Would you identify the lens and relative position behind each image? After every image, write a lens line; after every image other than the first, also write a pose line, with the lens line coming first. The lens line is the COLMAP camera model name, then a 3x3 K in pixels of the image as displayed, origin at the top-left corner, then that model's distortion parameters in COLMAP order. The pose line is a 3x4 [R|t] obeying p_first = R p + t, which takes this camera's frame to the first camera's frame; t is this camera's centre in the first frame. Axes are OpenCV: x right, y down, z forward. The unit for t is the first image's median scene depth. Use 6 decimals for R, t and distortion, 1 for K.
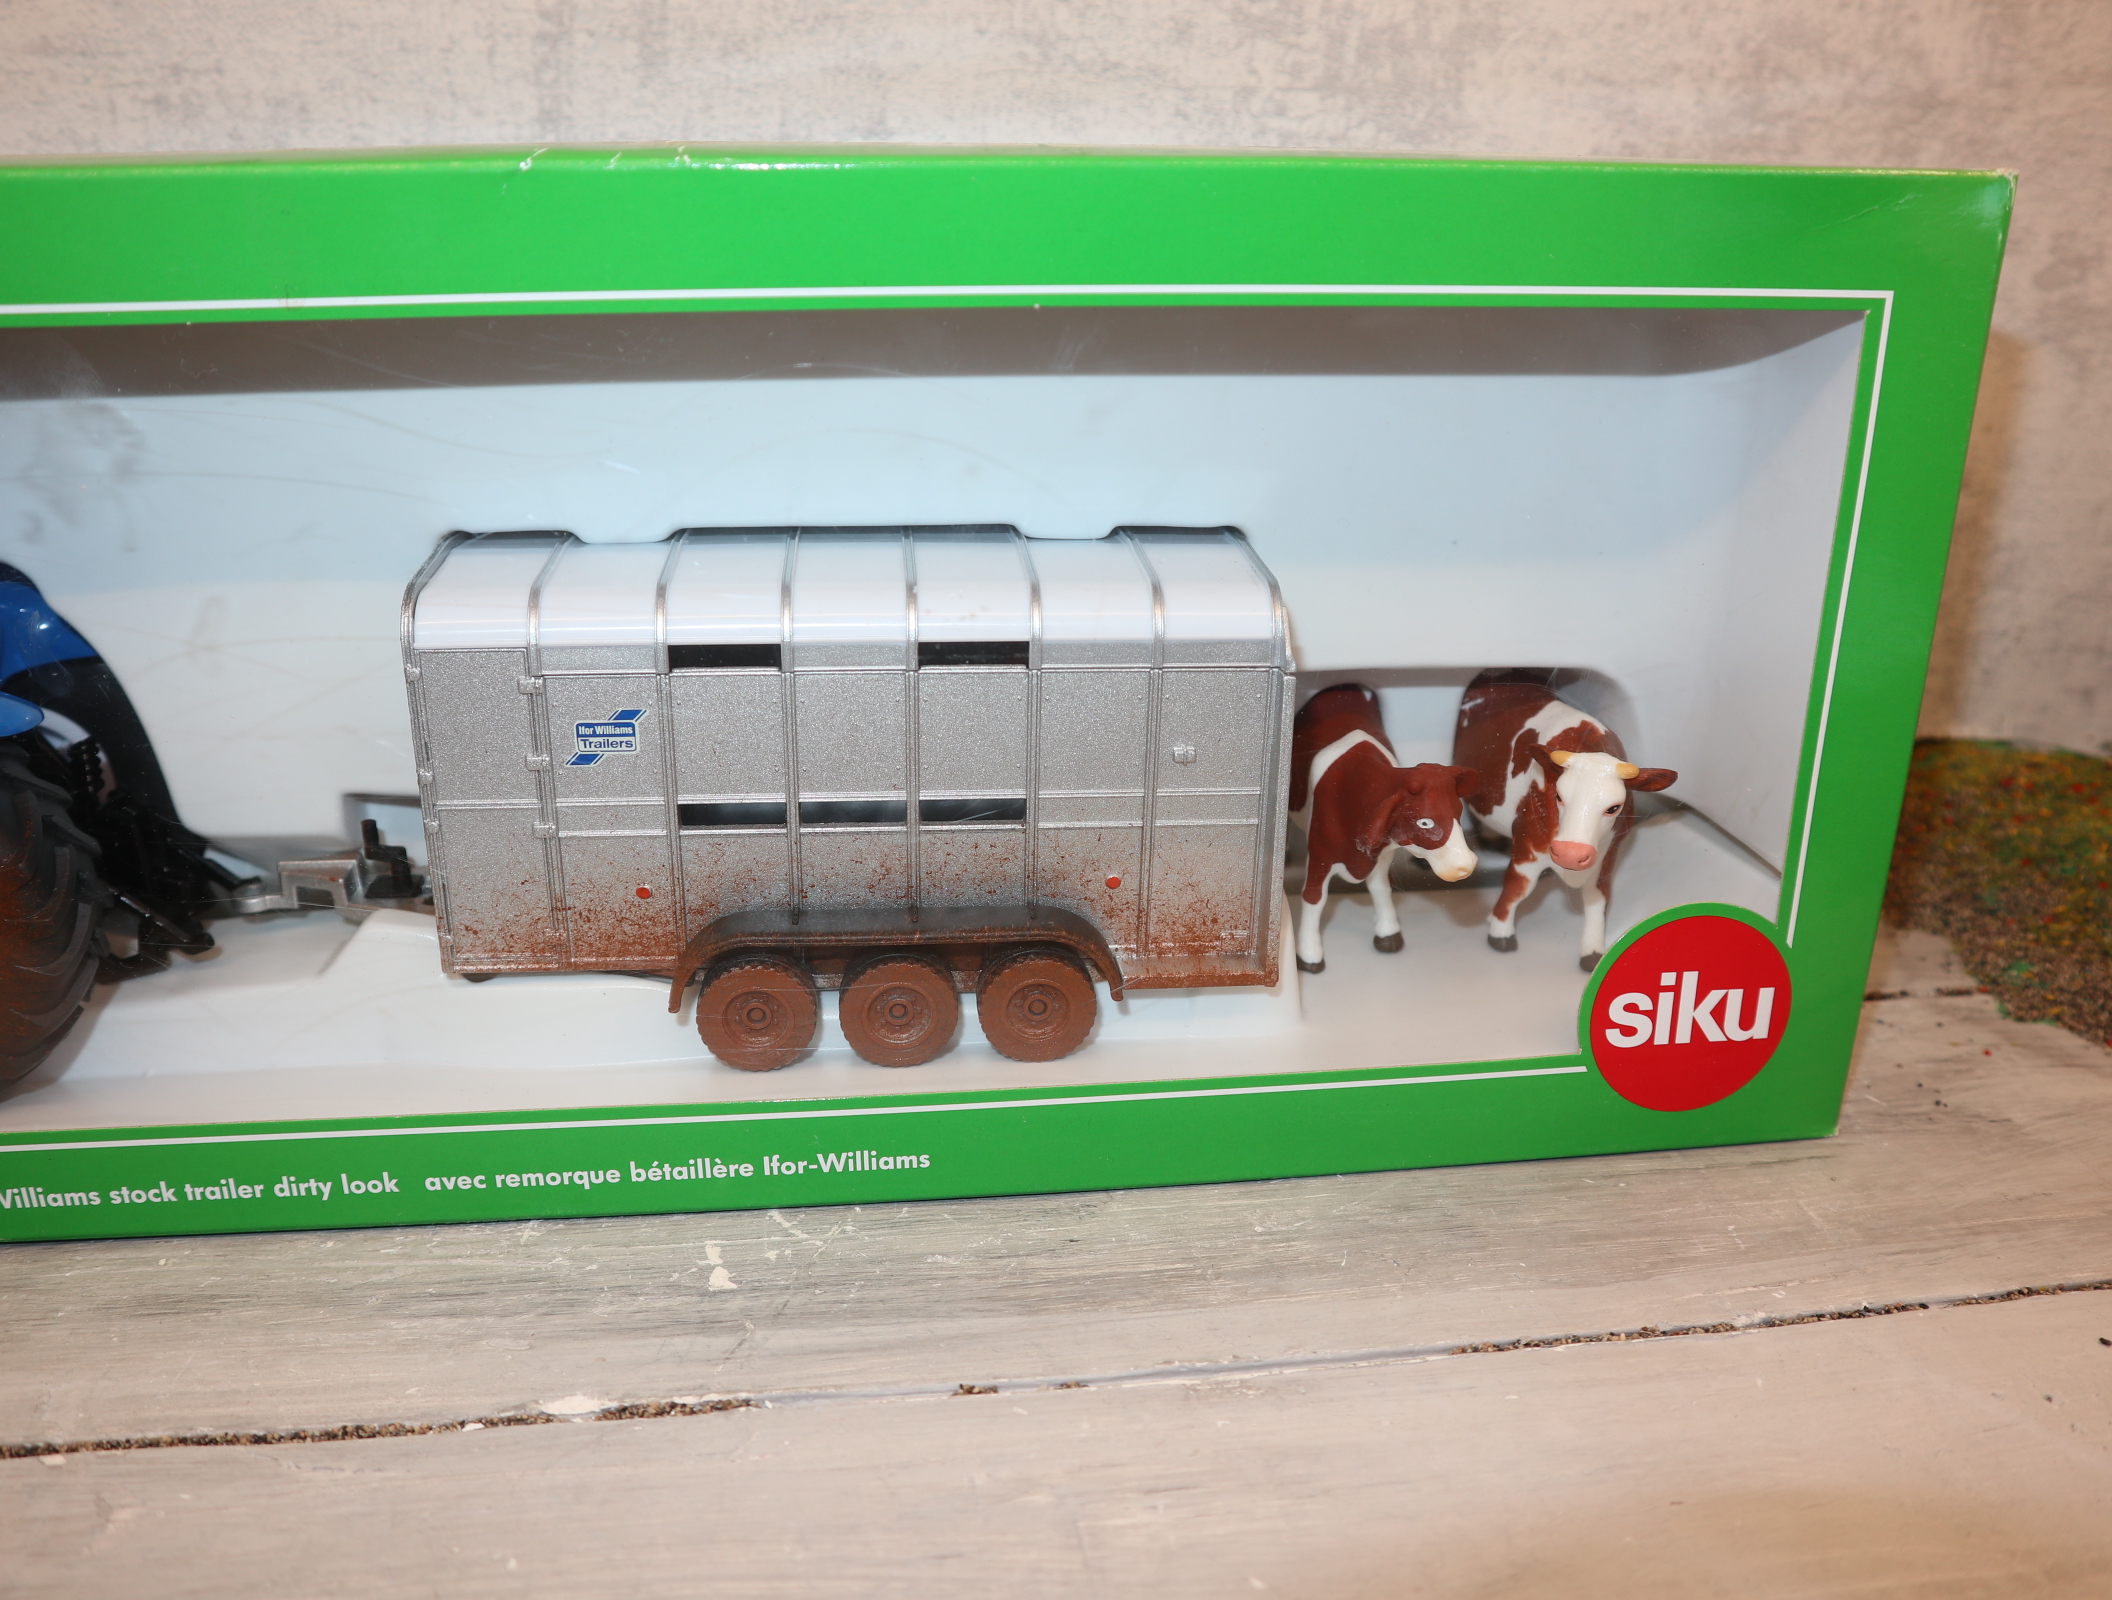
lens RADIAL K [[1456.8, 0, 1056.0], [0, 1456.8, 800.0], [0, 0, 1]] dist [-0.104891, 0.054926]
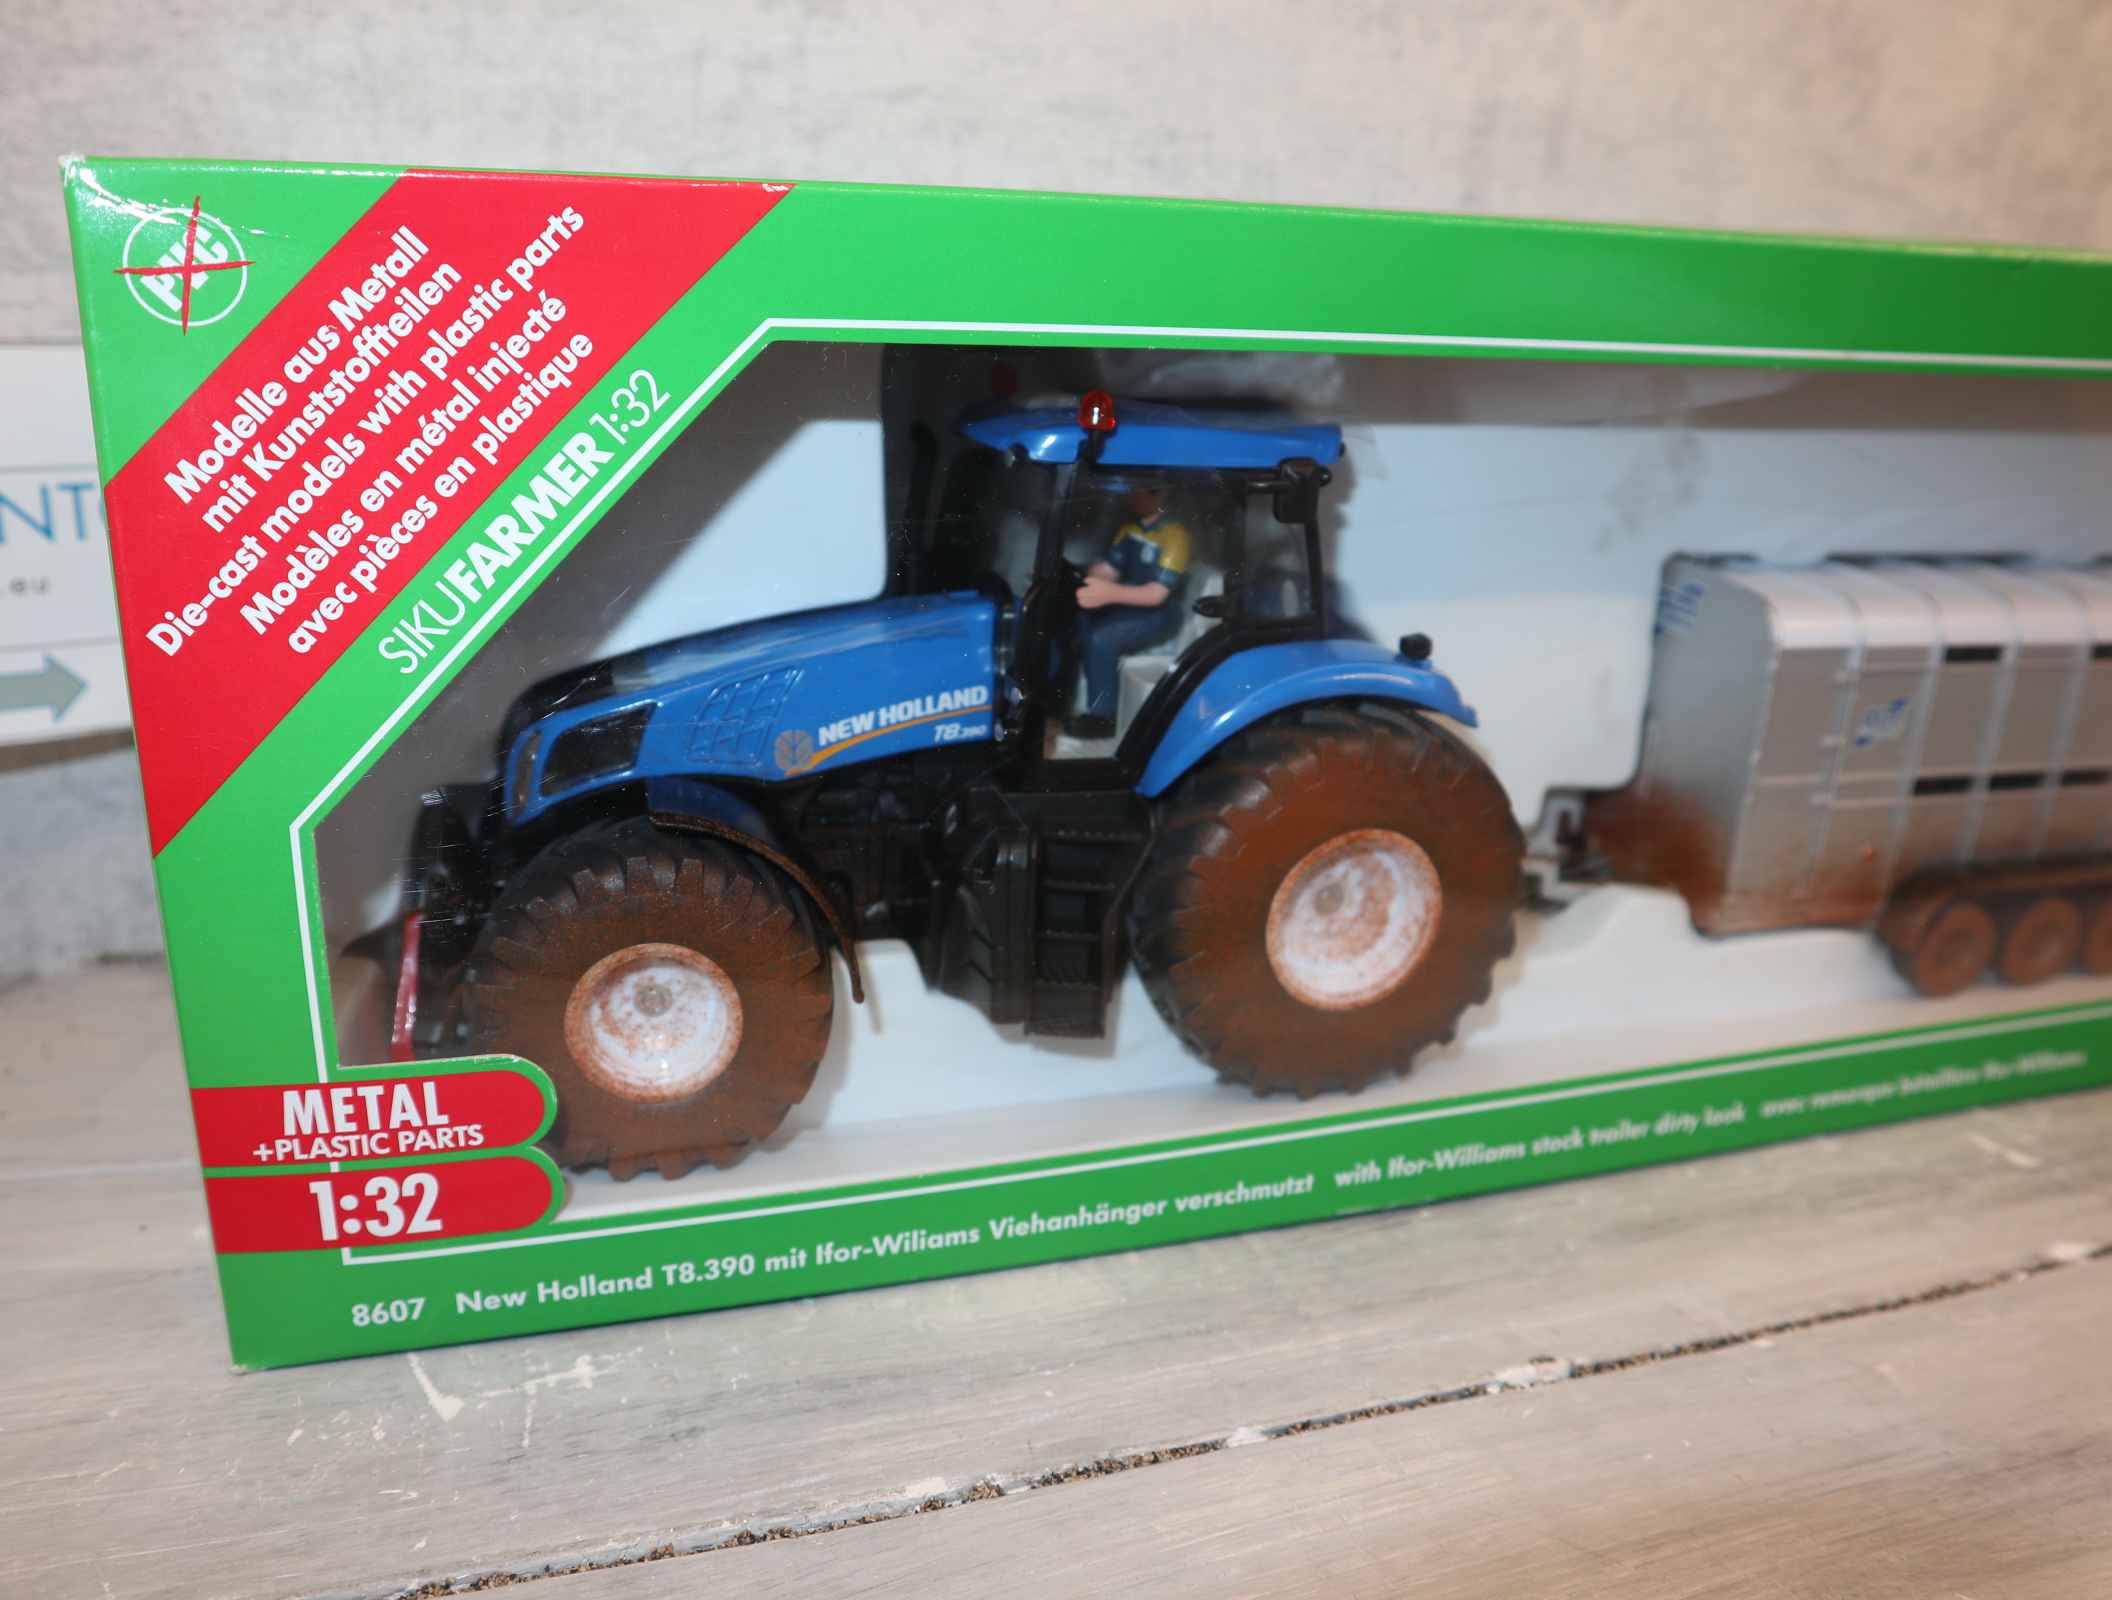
lens RADIAL K [[1456.8, 0, 1056.0], [0, 1456.8, 800.0], [0, 0, 1]] dist [-0.104891, 0.054926]
pose [[0.984443, -0.038323, 0.171474, -0.796237], [0.048801, 0.997163, -0.057310, 0.040007], [-0.168791, 0.064787, 0.983520, -0.029835]]
